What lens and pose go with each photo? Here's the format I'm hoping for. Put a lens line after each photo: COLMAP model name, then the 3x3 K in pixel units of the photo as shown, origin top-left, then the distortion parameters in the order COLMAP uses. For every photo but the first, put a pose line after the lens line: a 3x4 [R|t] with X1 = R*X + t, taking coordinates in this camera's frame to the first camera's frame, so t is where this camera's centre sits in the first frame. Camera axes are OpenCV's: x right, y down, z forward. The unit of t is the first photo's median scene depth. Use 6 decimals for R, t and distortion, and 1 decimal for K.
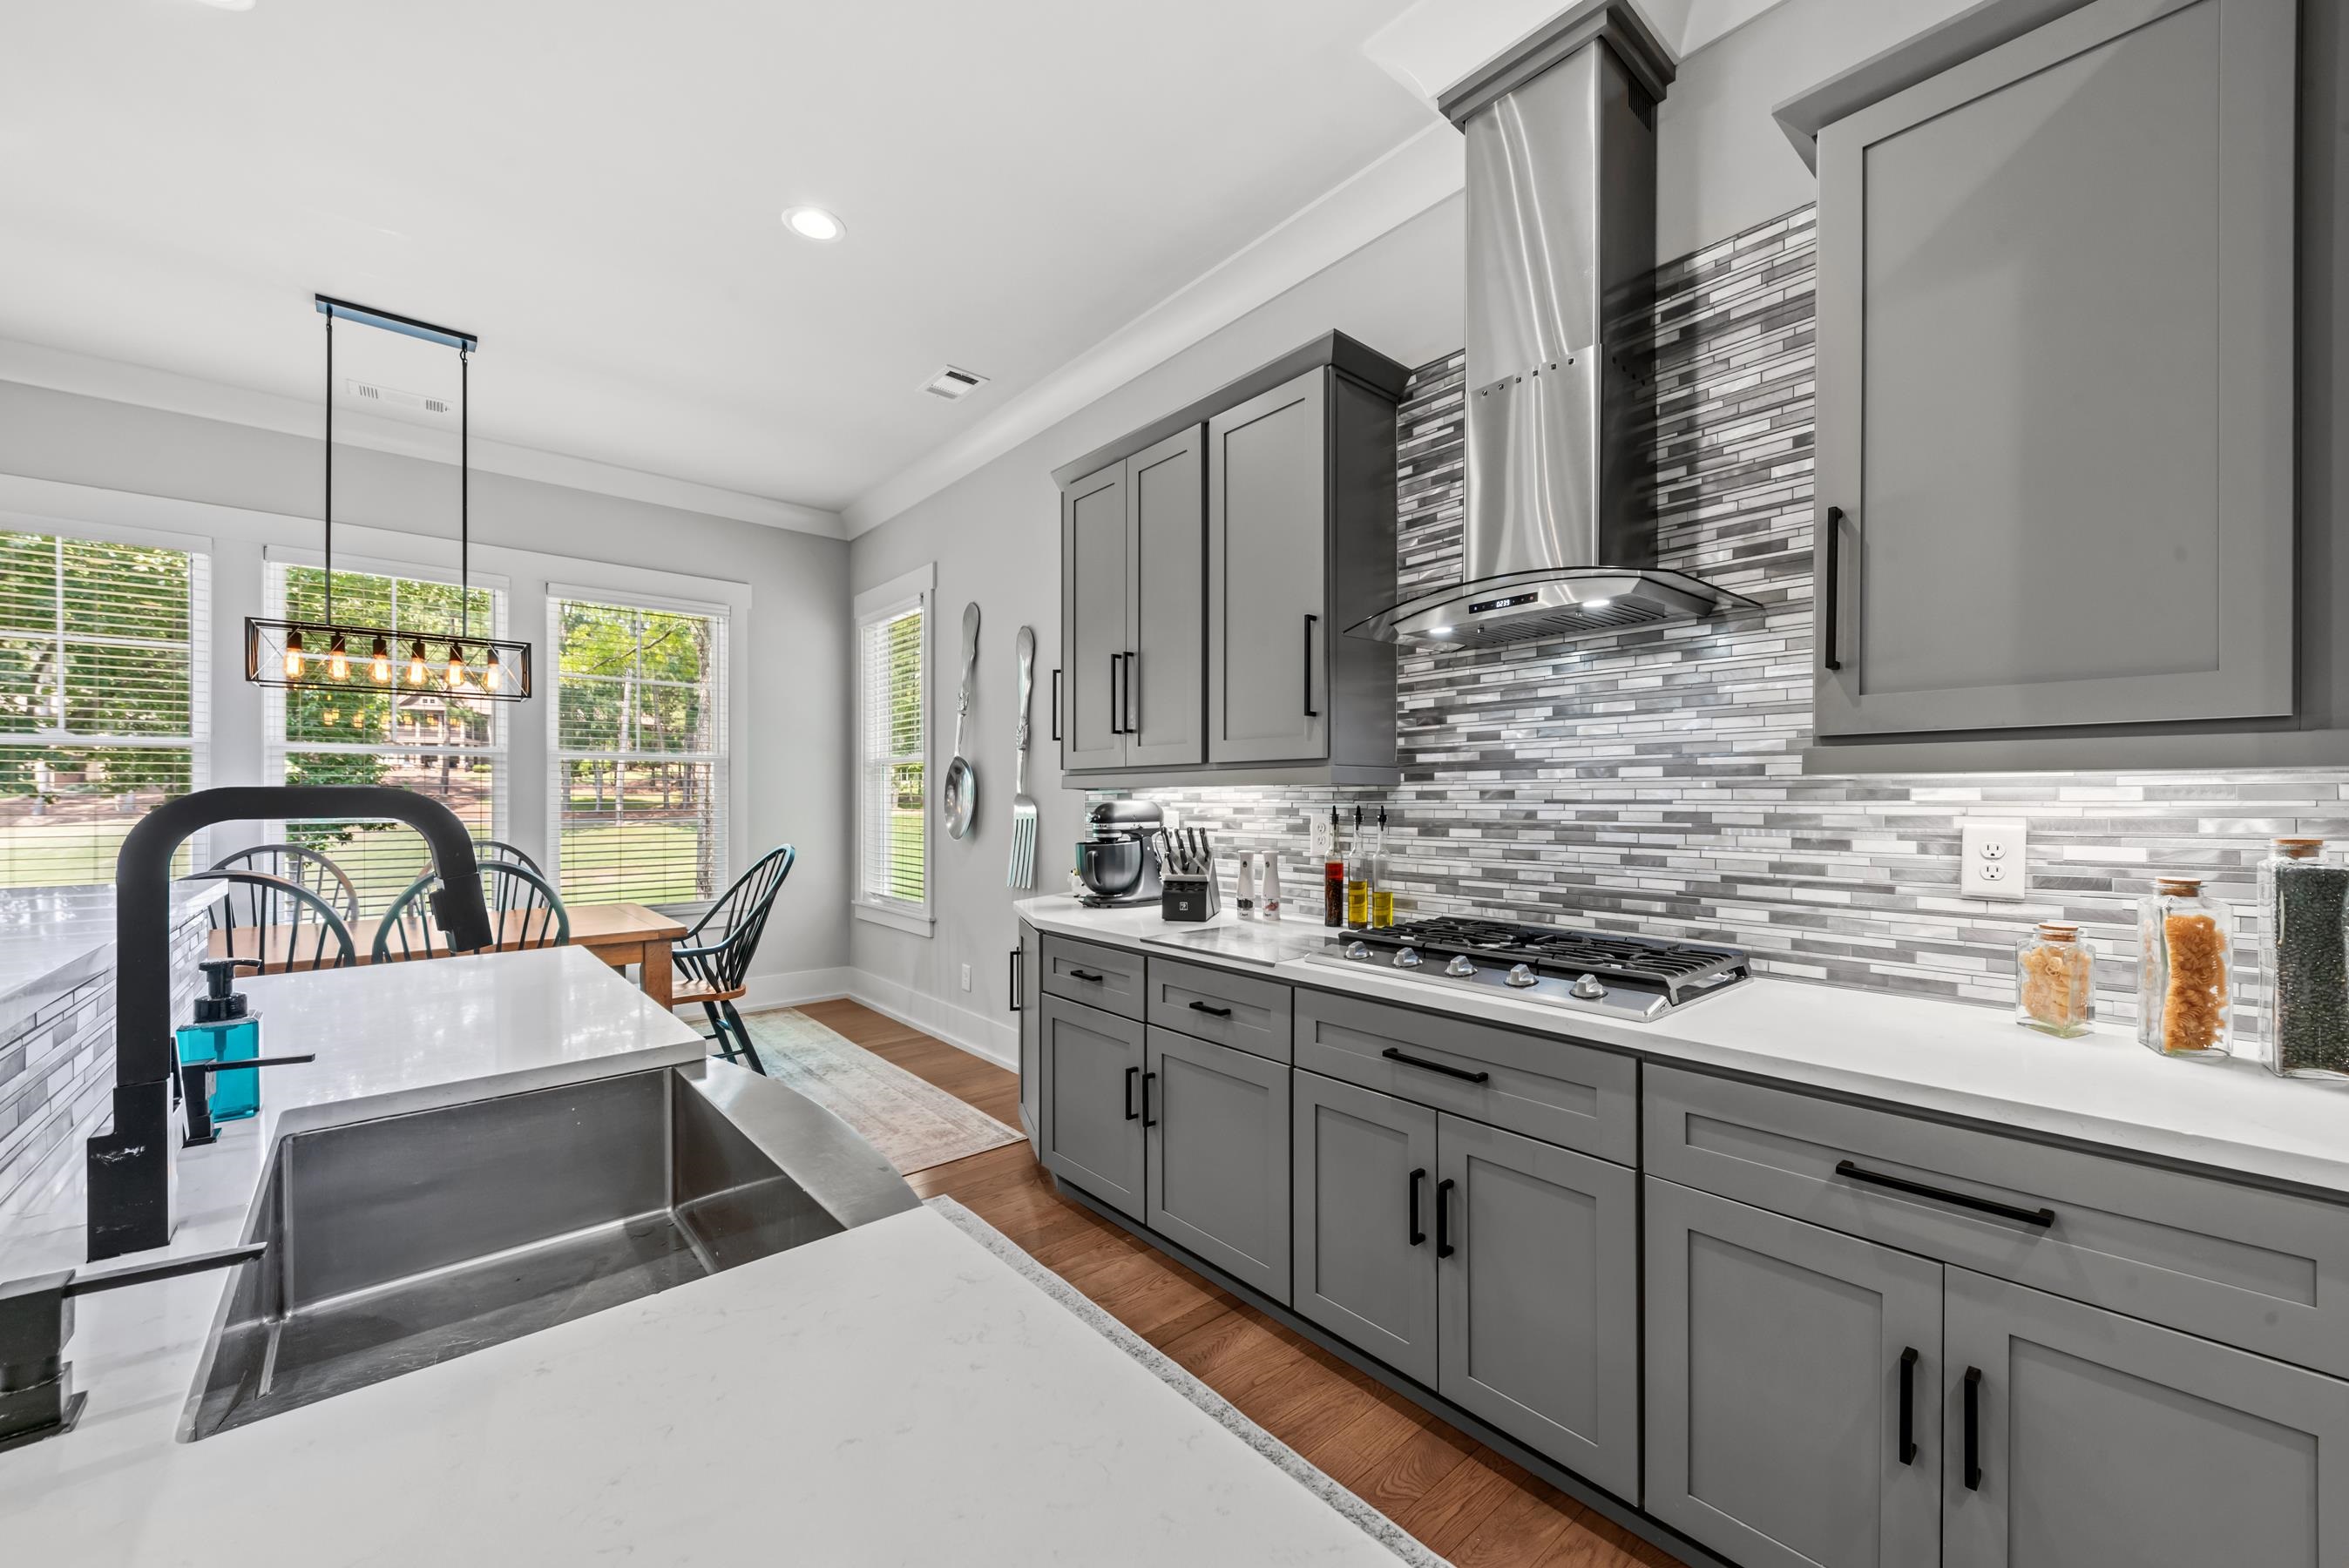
lens RADIAL K [[899.3, 0, 1175.4], [0, 899.3, 804.5], [0, 0, 1]] dist [0.014637, -0.000135]
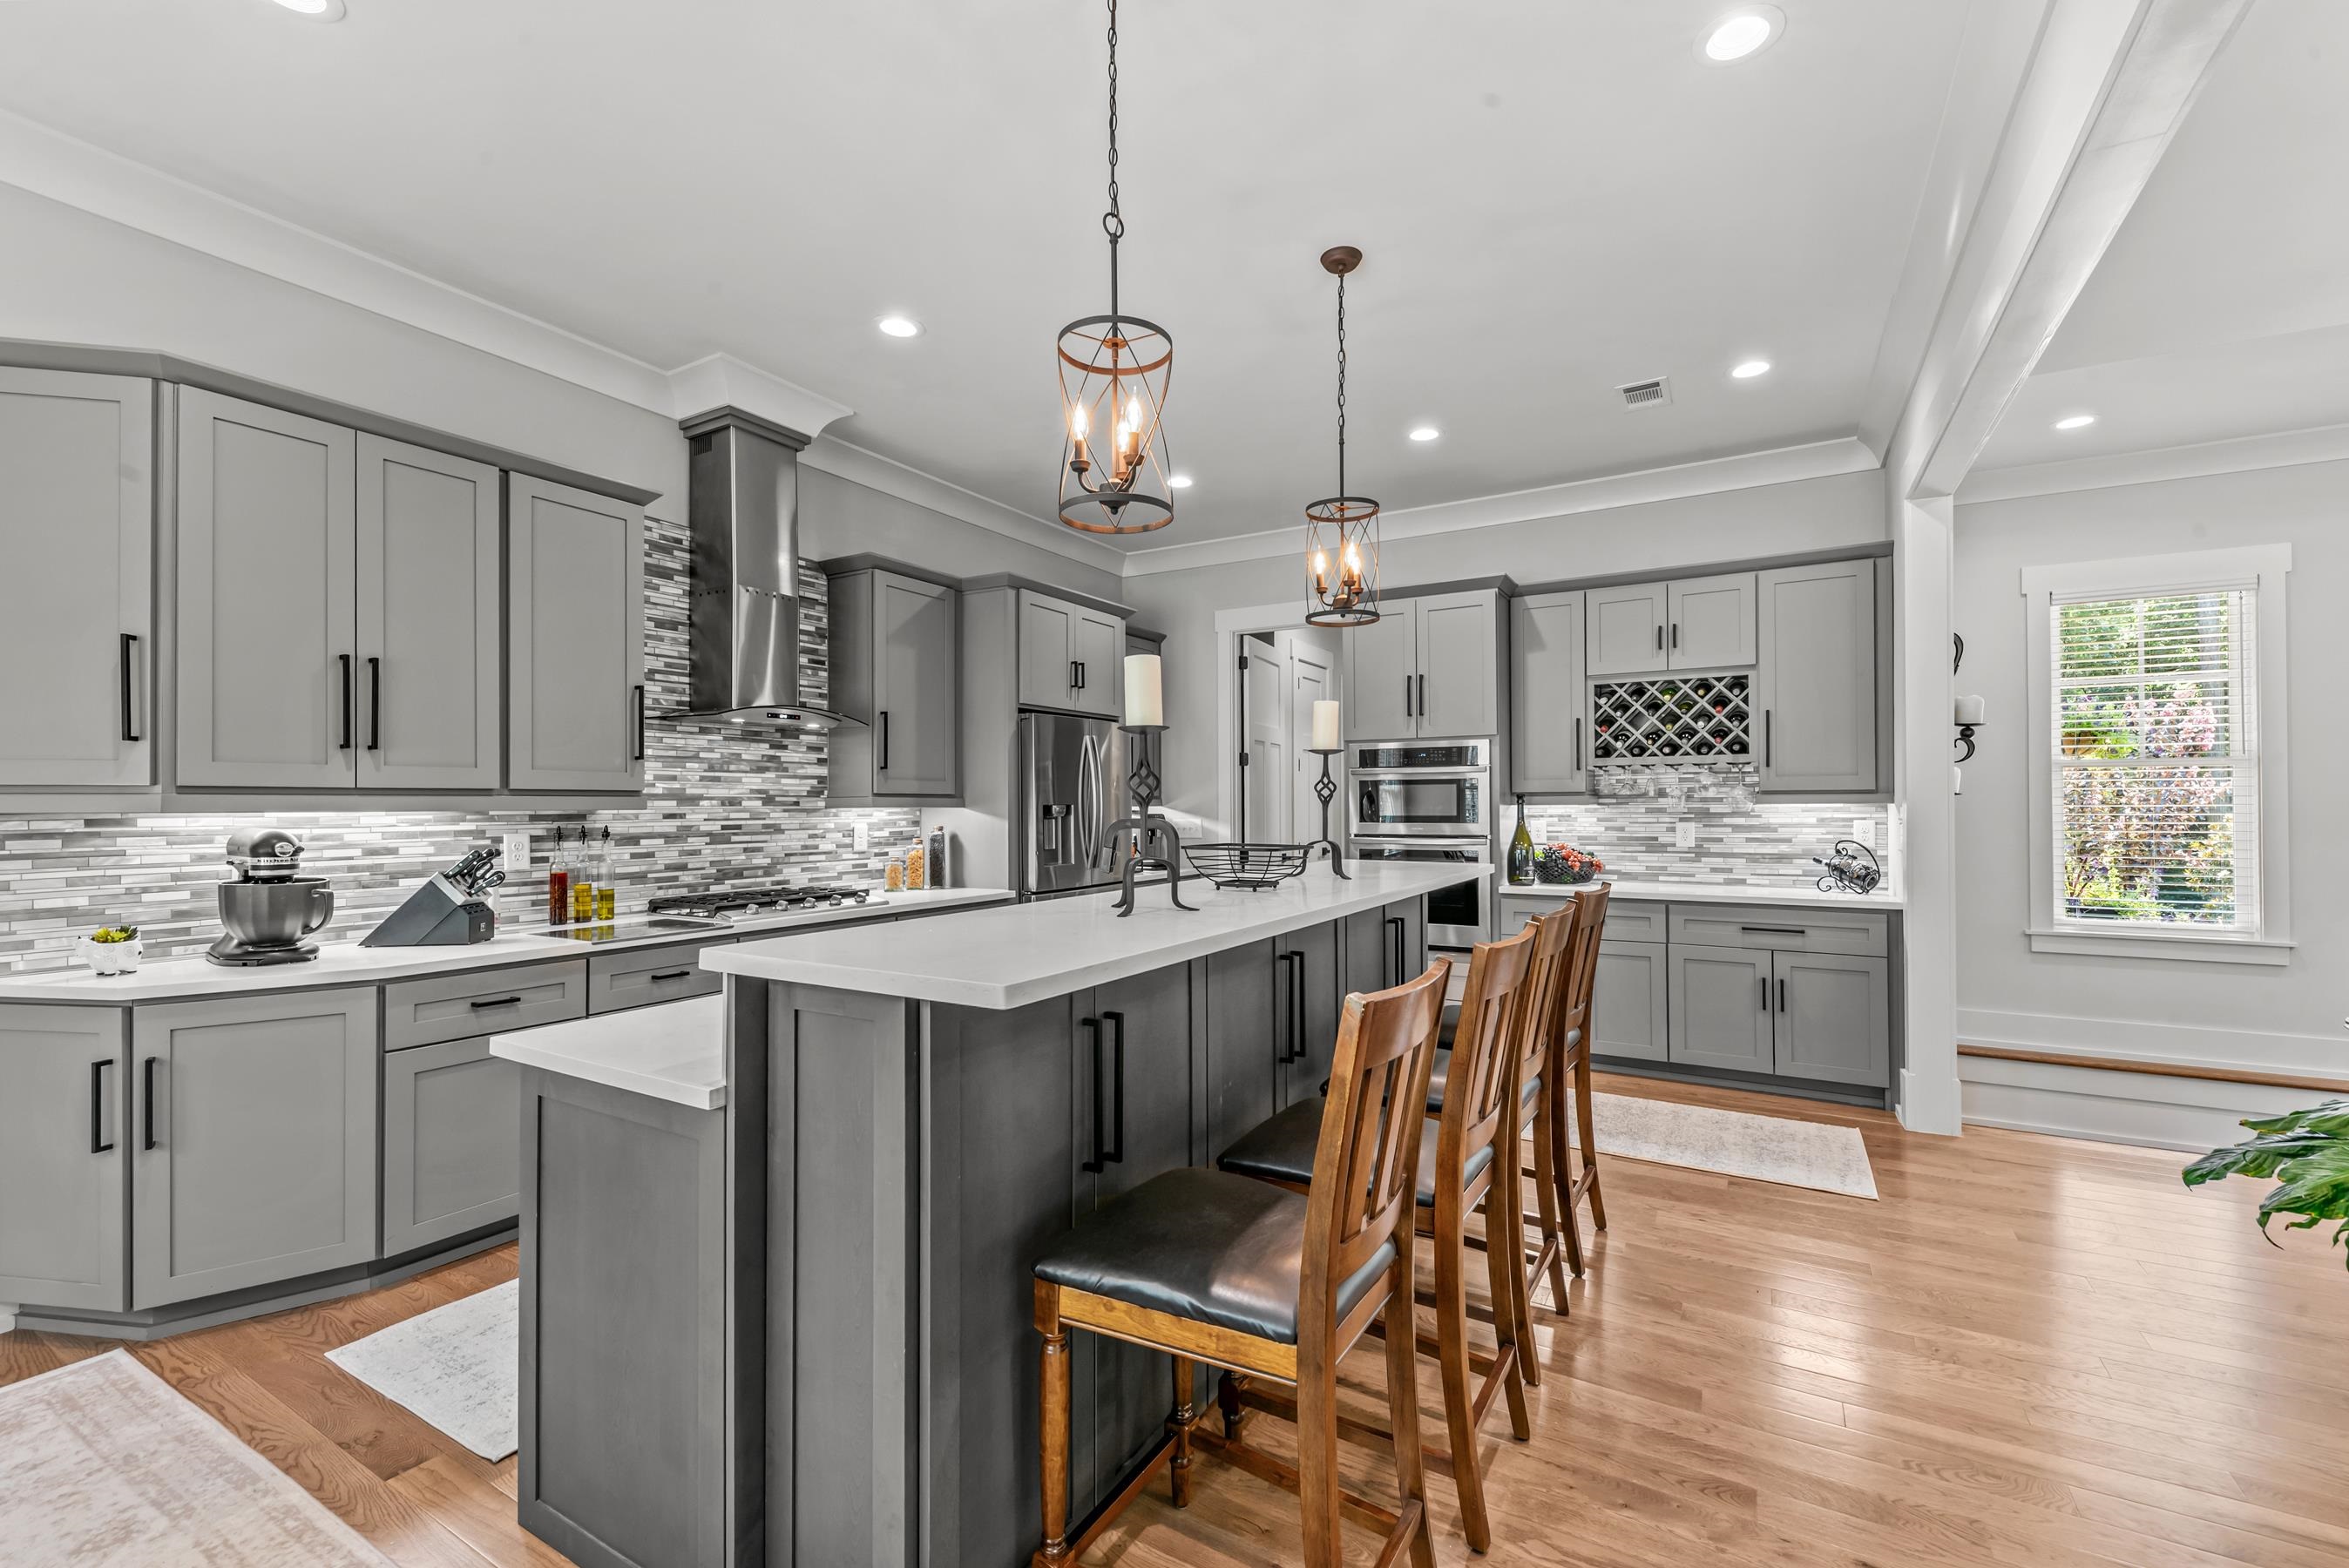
lens RADIAL K [[999.9, 0, 1176.3], [0, 999.9, 796.8], [0, 0, 1]] dist [0.021279, -0.000131]
pose [[-0.319520, 0.008292, 0.947543, -1.570006], [0.008276, 0.999948, -0.005960, -0.026300], [-0.947543, 0.005937, -0.319572, 0.728275]]
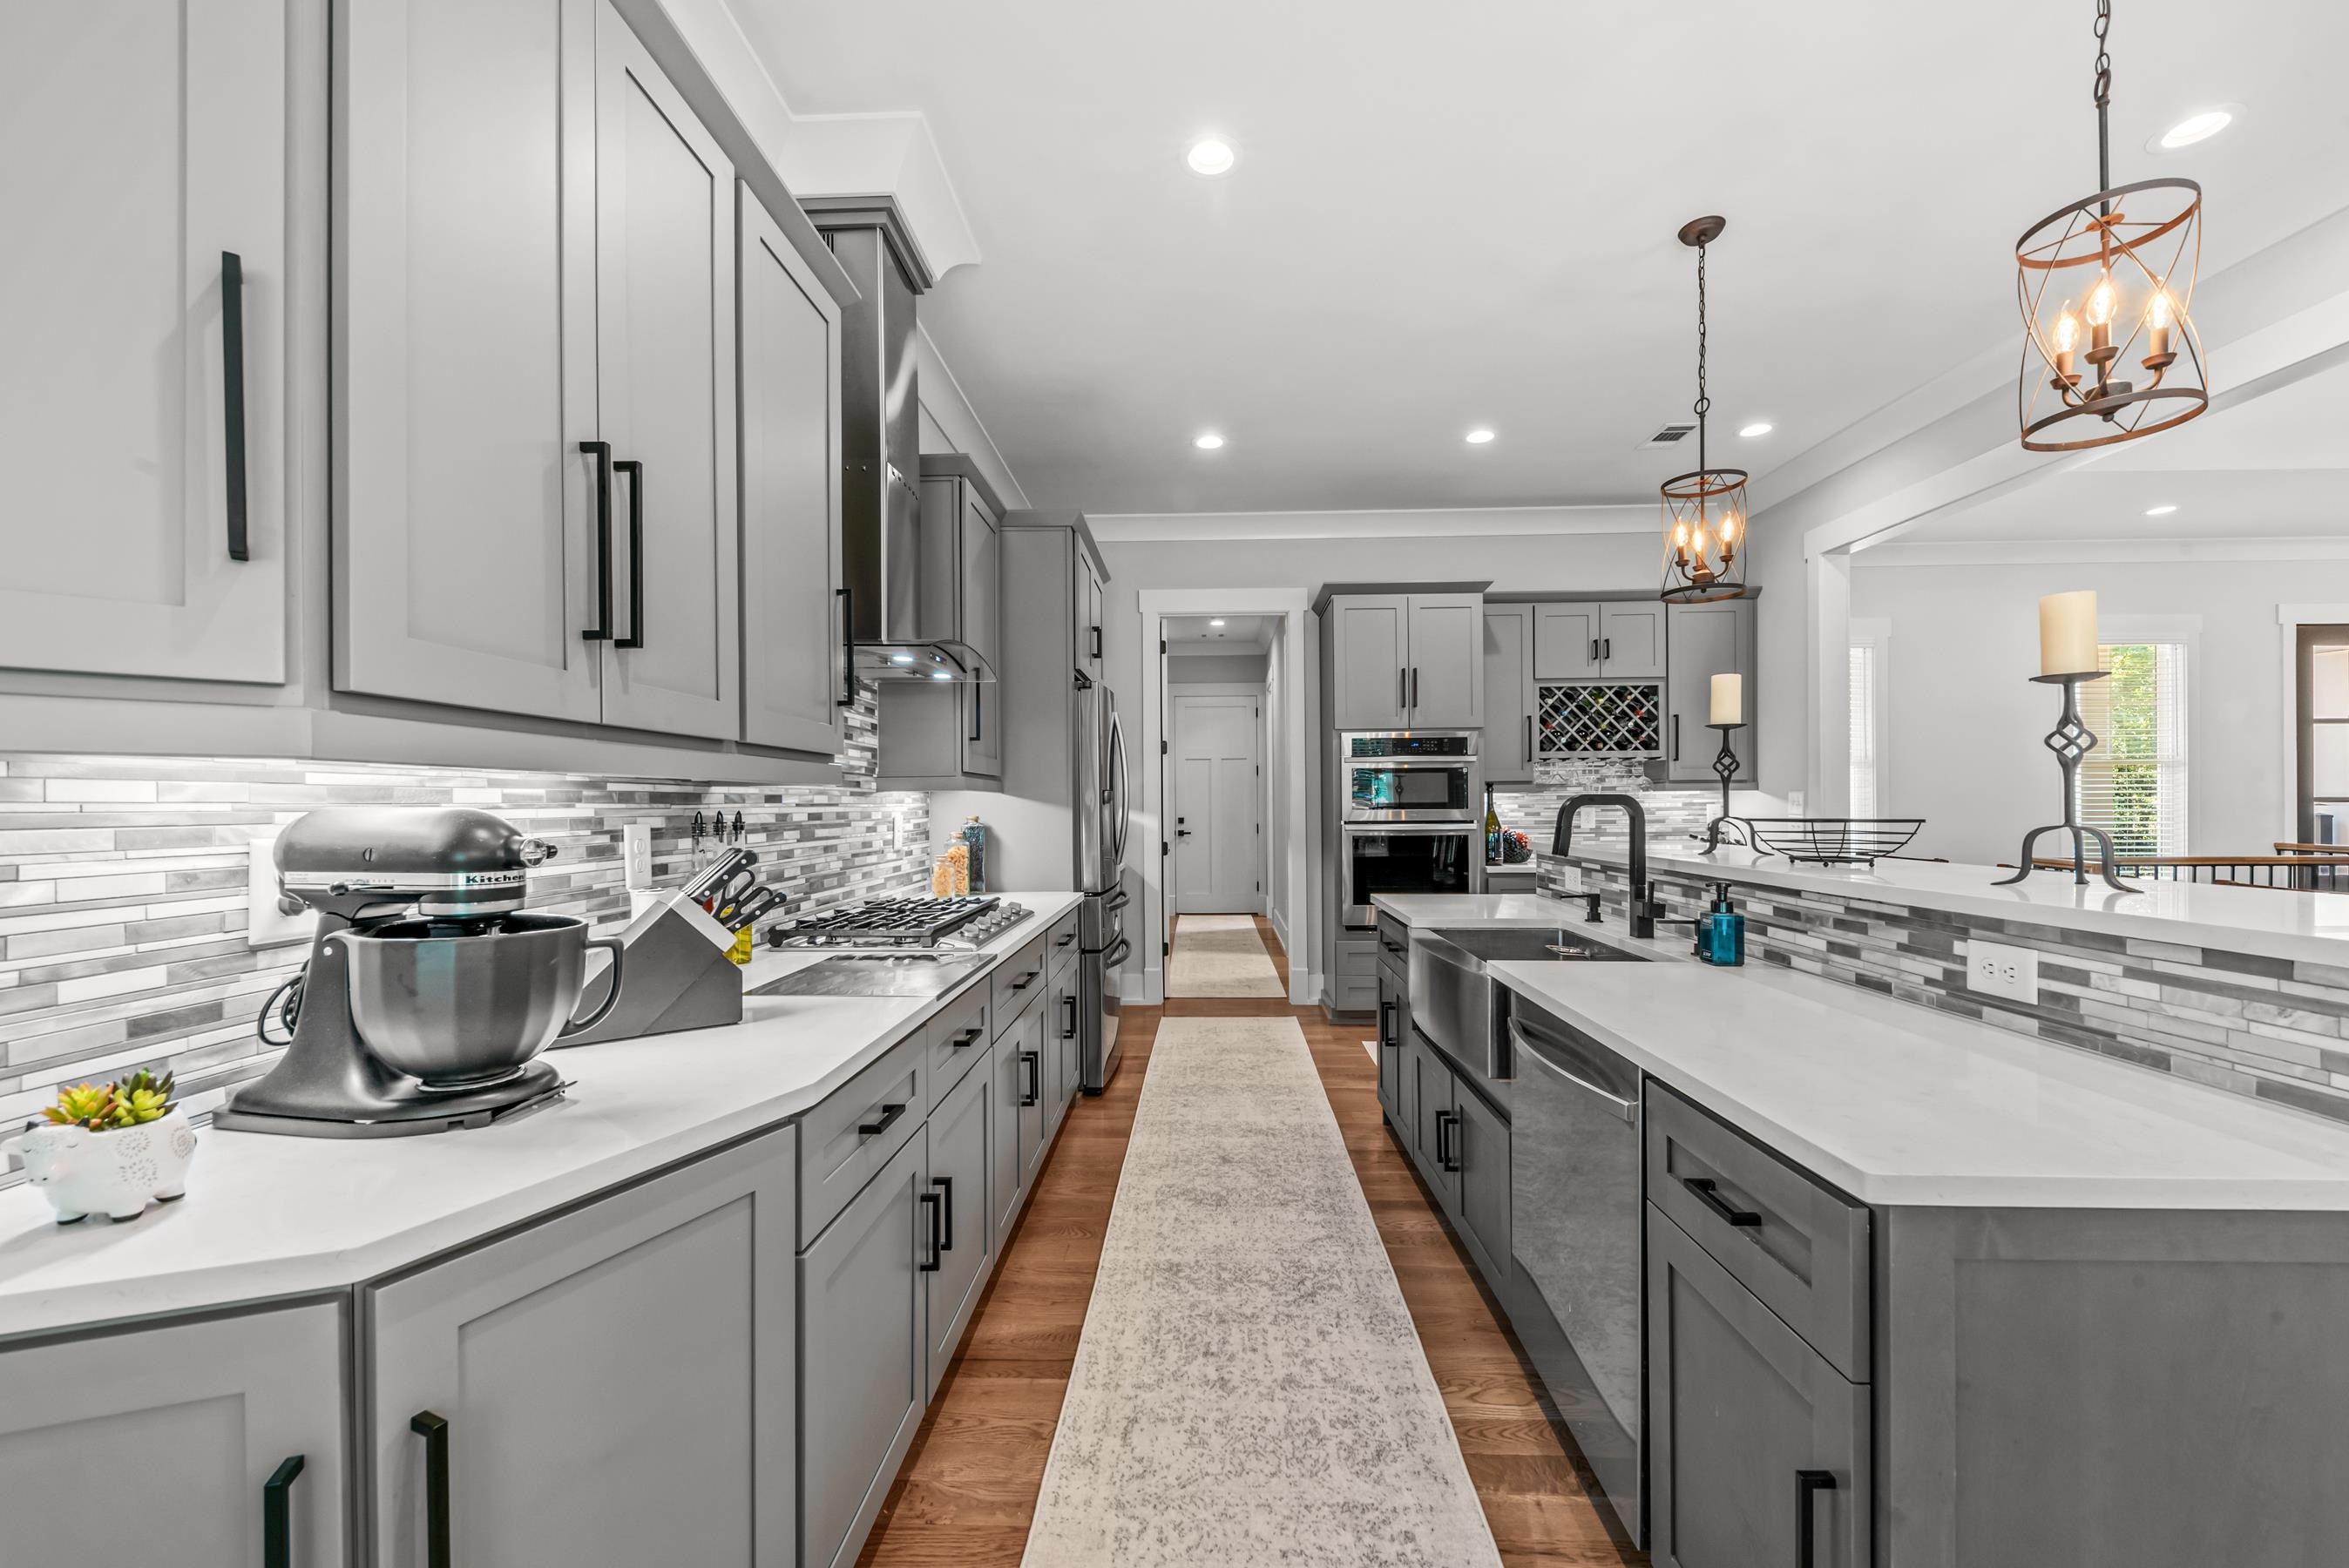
lens RADIAL K [[925.3, 0, 1173.0], [0, 925.3, 795.9], [0, 0, 1]] dist [0.018498, 0.000167]
pose [[-0.739489, 0.010715, 0.673083, -0.692403], [0.010215, 0.999937, -0.004696, -0.004340], [-0.673091, 0.003403, -0.739552, 1.467326]]
